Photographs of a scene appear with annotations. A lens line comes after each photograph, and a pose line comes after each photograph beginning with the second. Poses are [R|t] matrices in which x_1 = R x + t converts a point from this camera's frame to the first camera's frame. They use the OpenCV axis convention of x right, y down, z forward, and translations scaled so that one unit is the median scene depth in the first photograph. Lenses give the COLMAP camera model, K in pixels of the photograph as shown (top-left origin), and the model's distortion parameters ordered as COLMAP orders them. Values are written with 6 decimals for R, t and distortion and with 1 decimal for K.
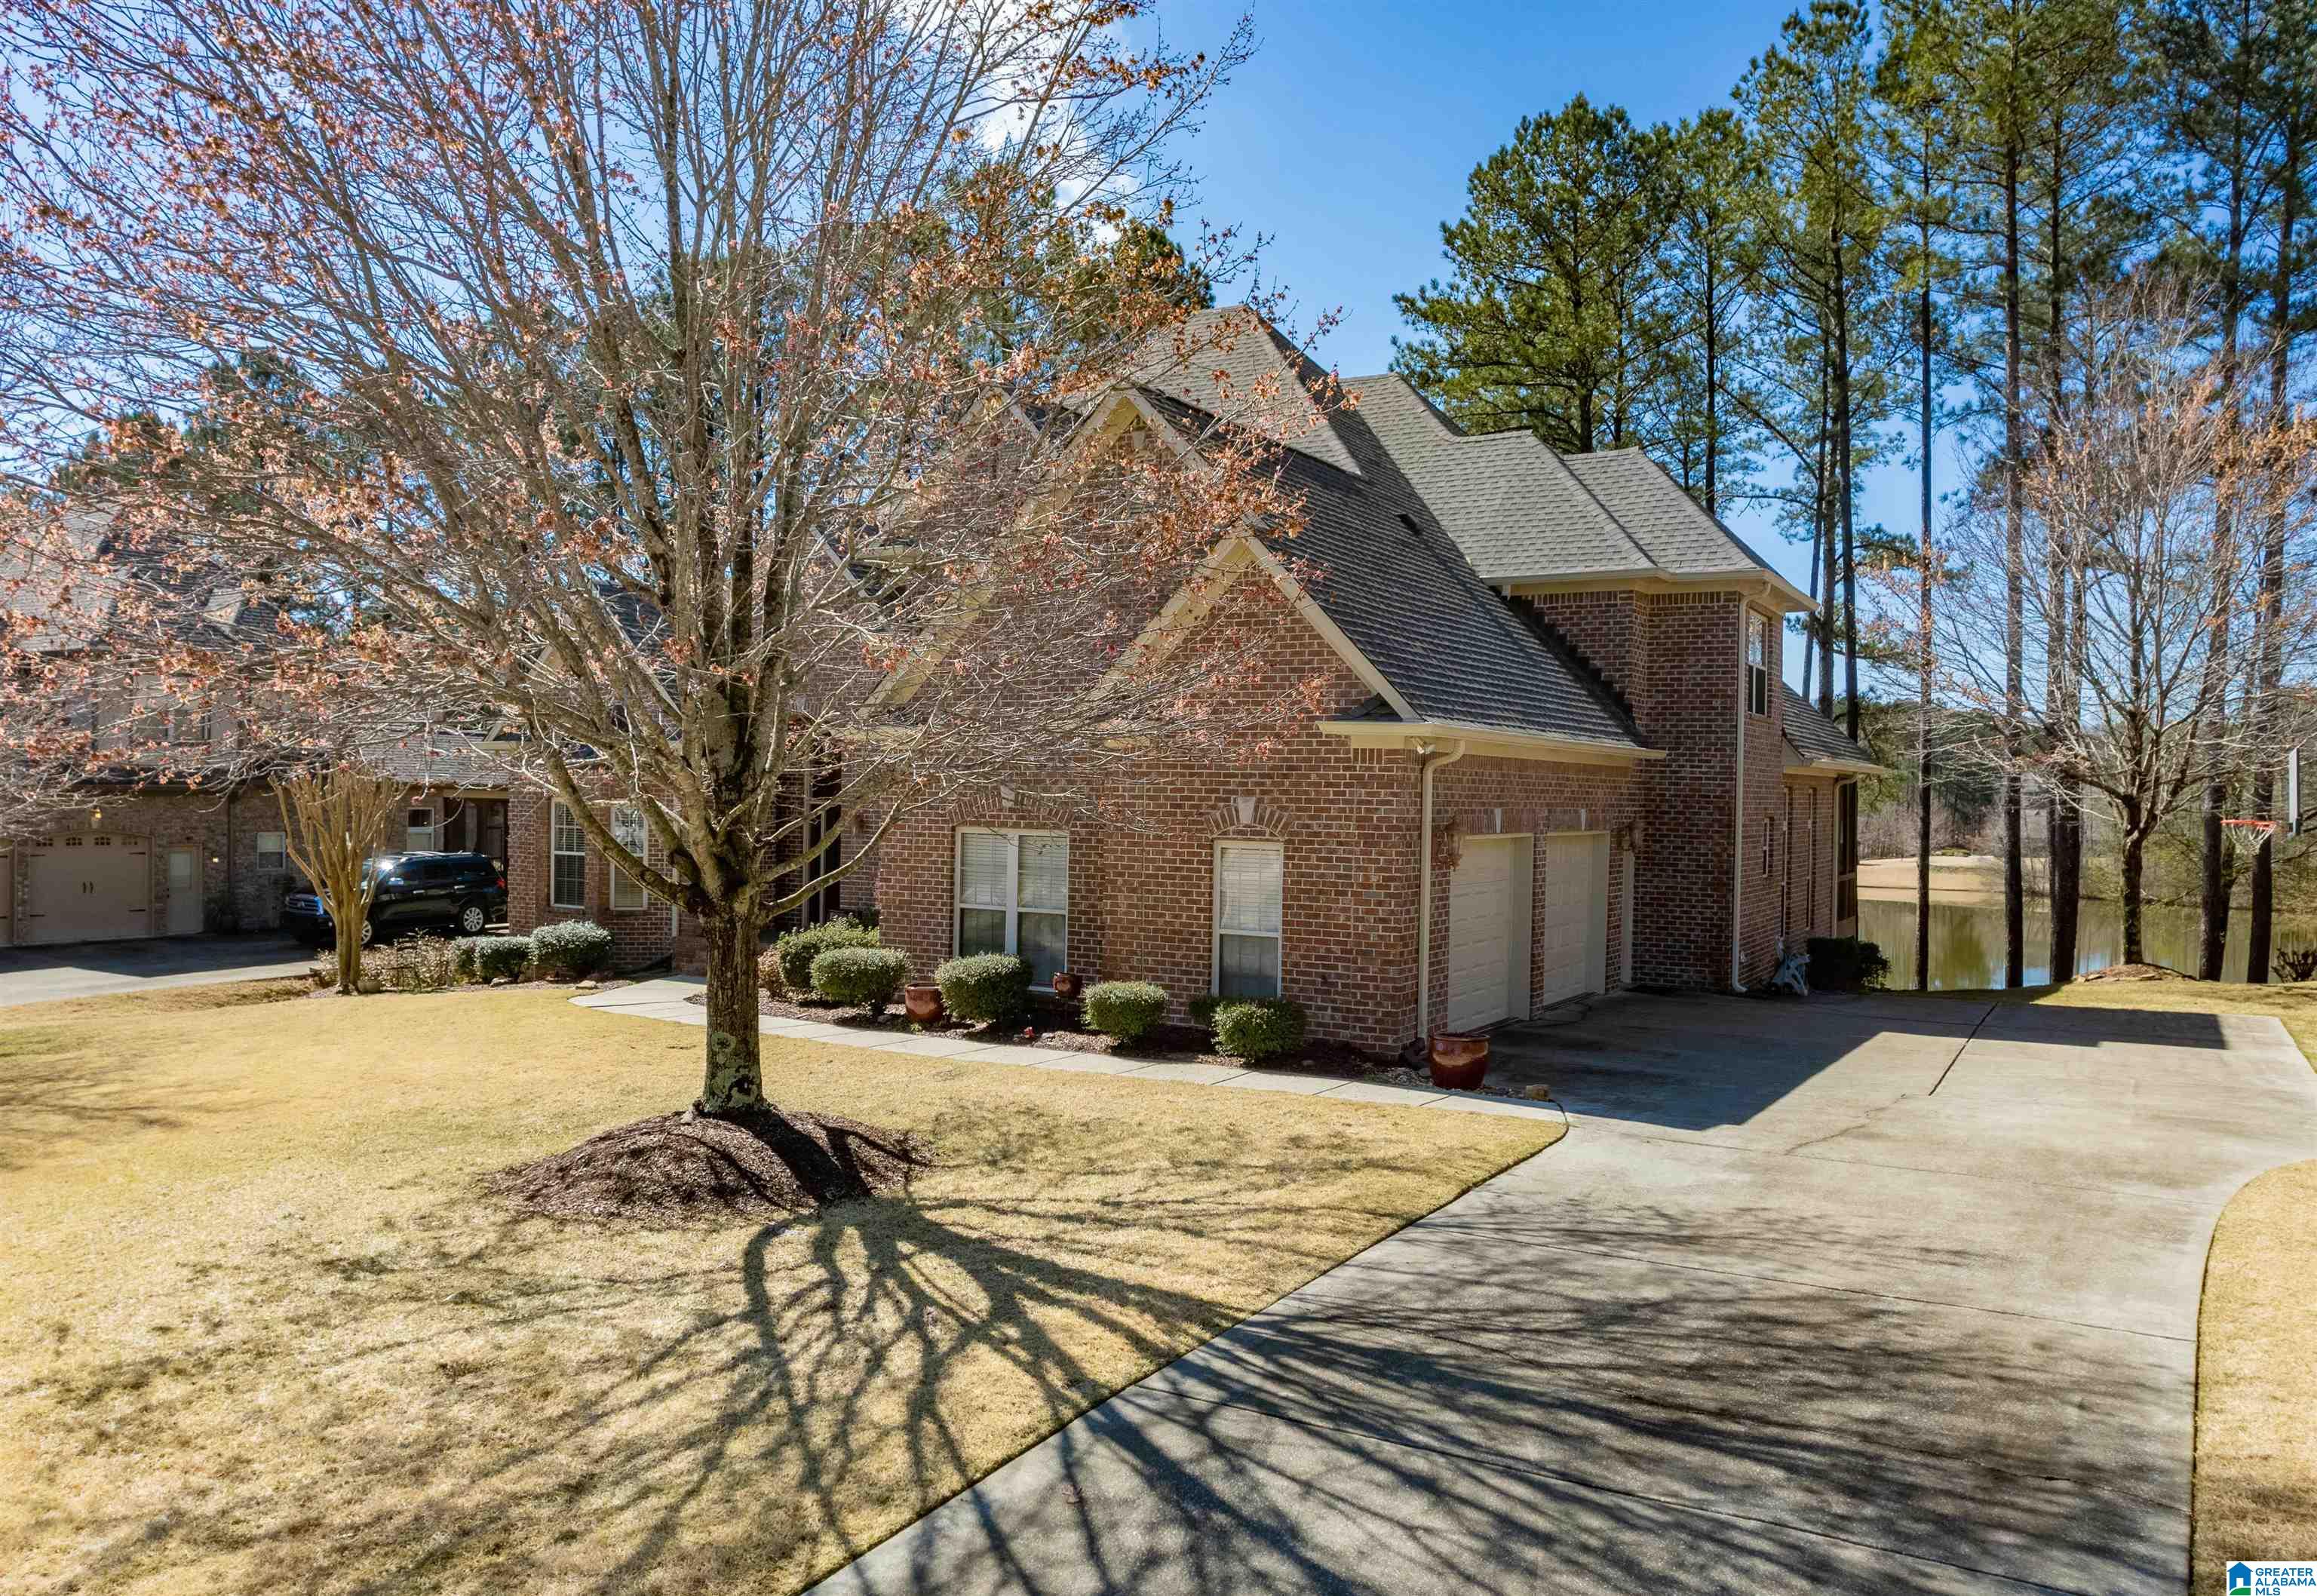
lens RADIAL K [[1681.3, 0, 1087.6], [0, 1681.3, 803.5], [0, 0, 1]] dist [-0.053847, -0.000264]
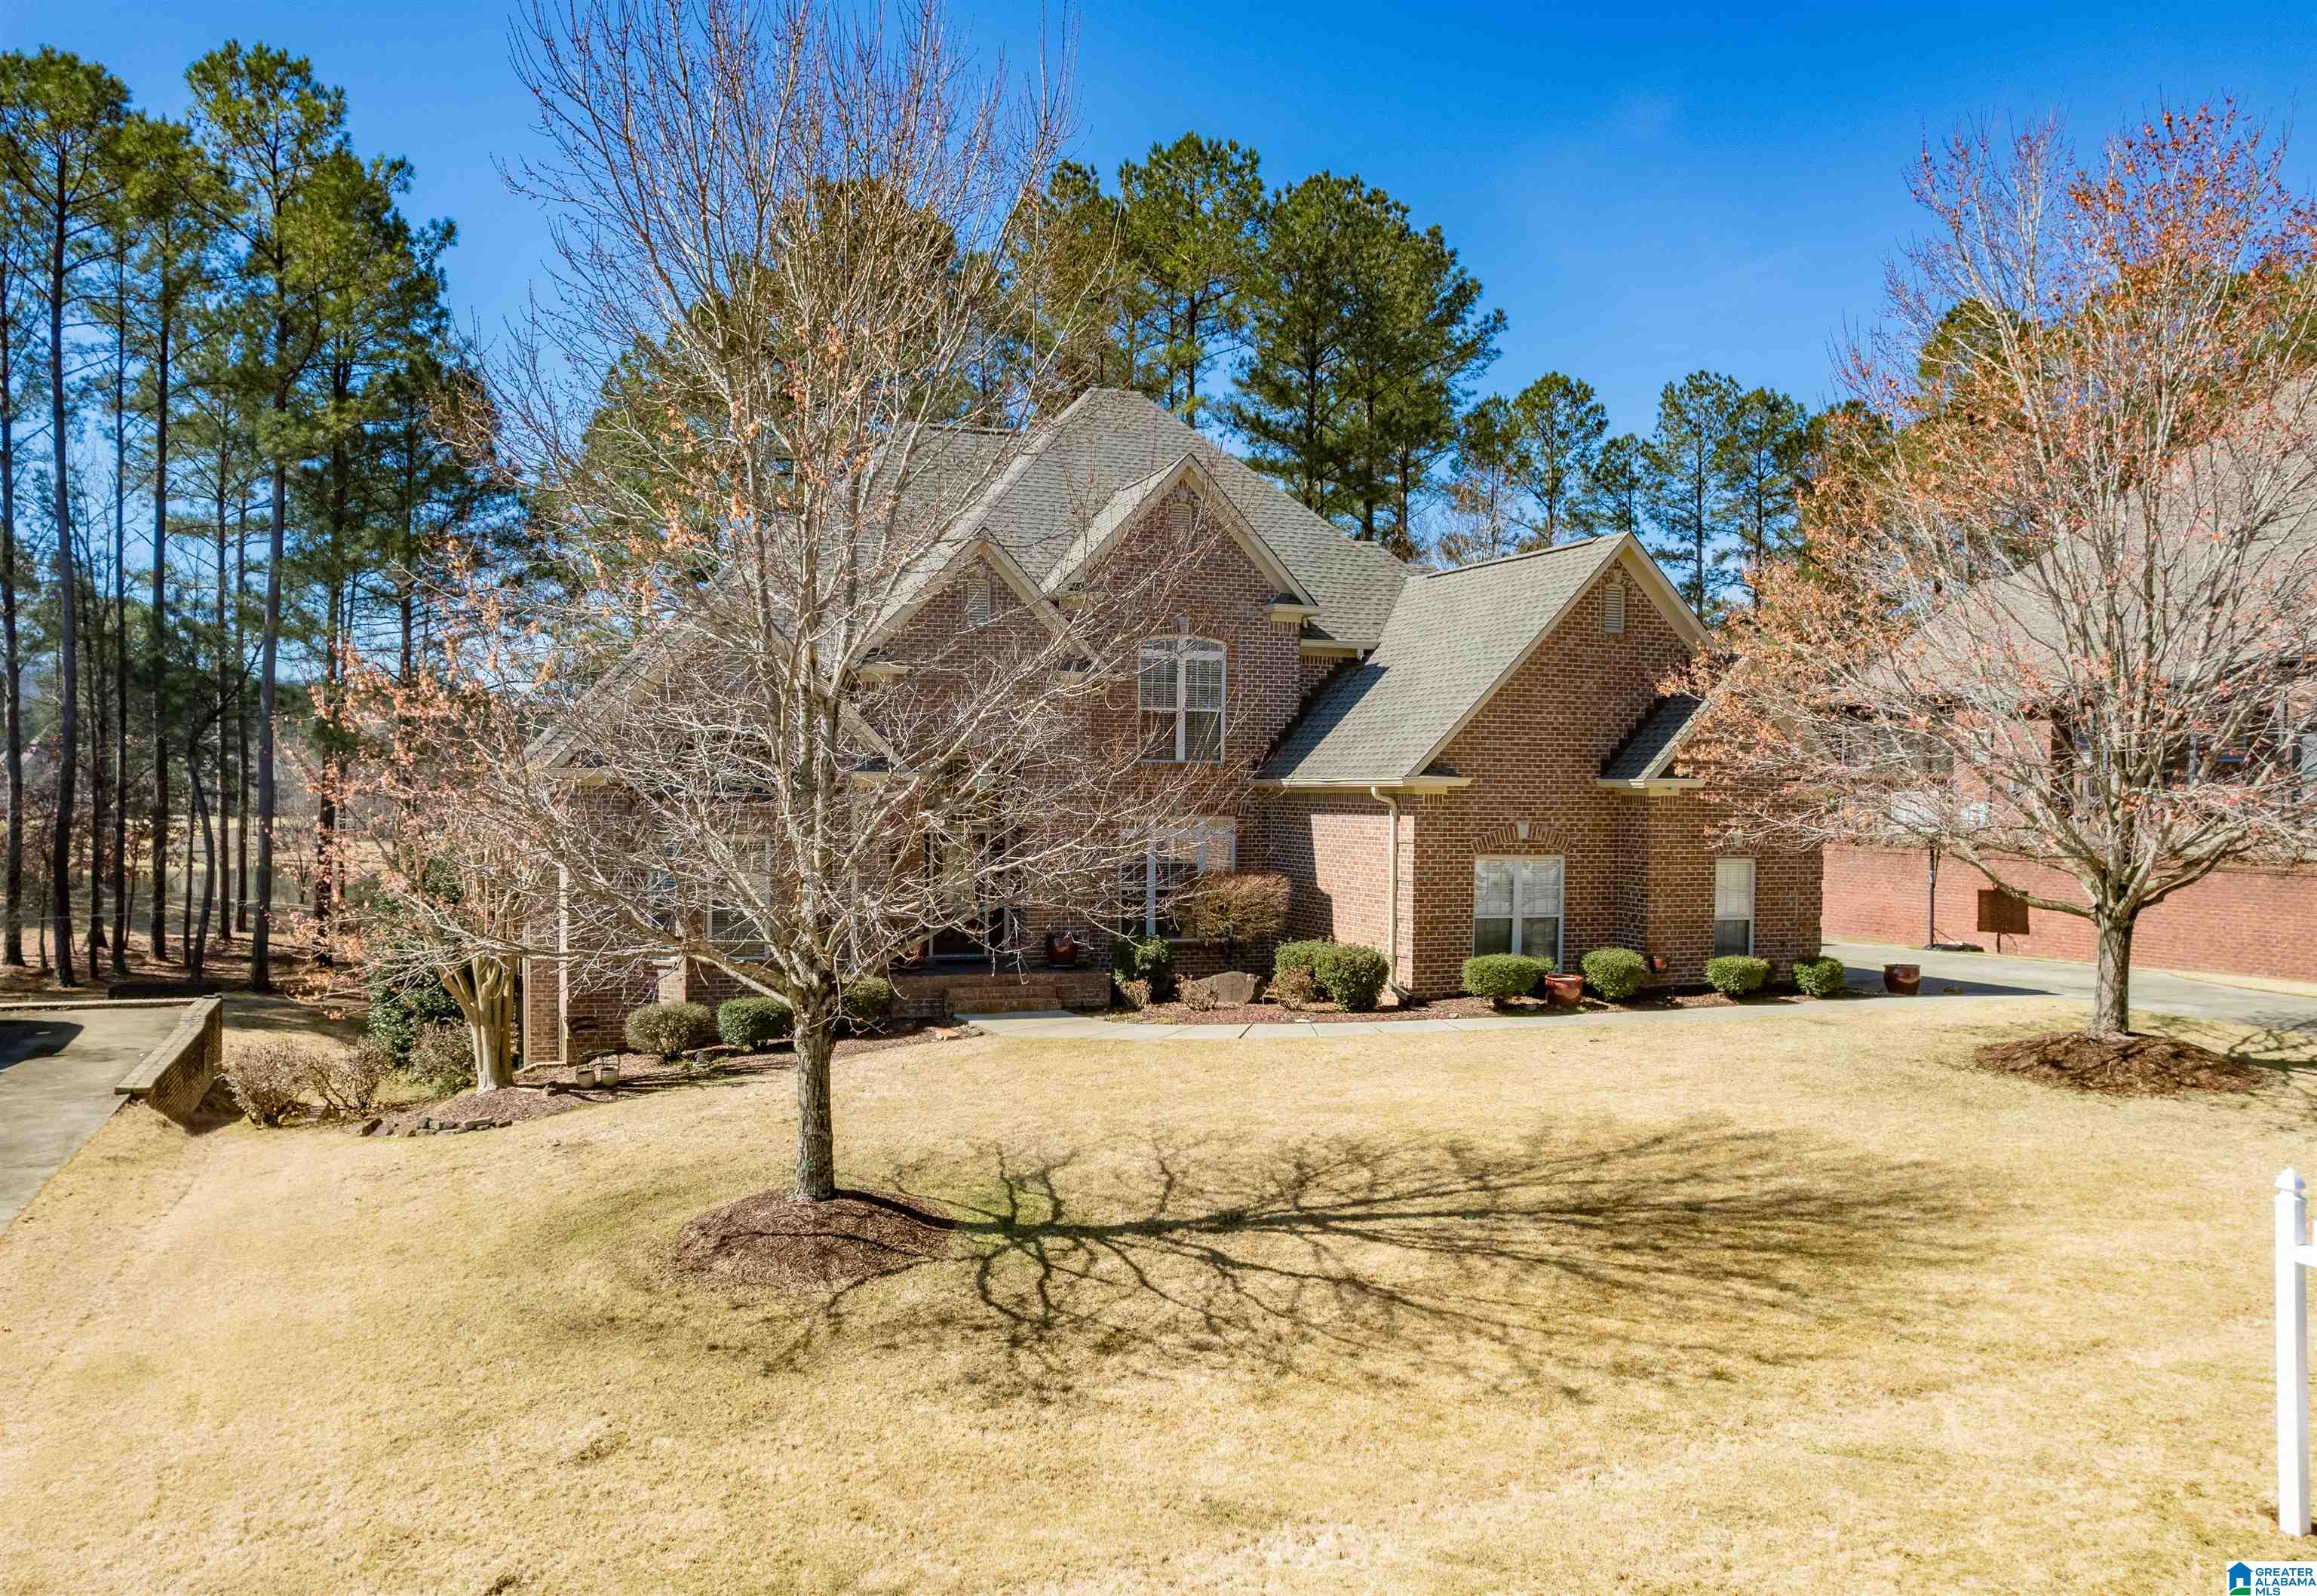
lens RADIAL K [[1726.6, 0, 1016.9], [0, 1726.6, 804.1], [0, 0, 1]] dist [-0.076915, 0.058436]
pose [[0.638457, -0.016649, 0.769477, -2.629458], [0.005040, 0.999835, 0.017451, -0.100085], [-0.769641, -0.007263, 0.638436, 0.893051]]
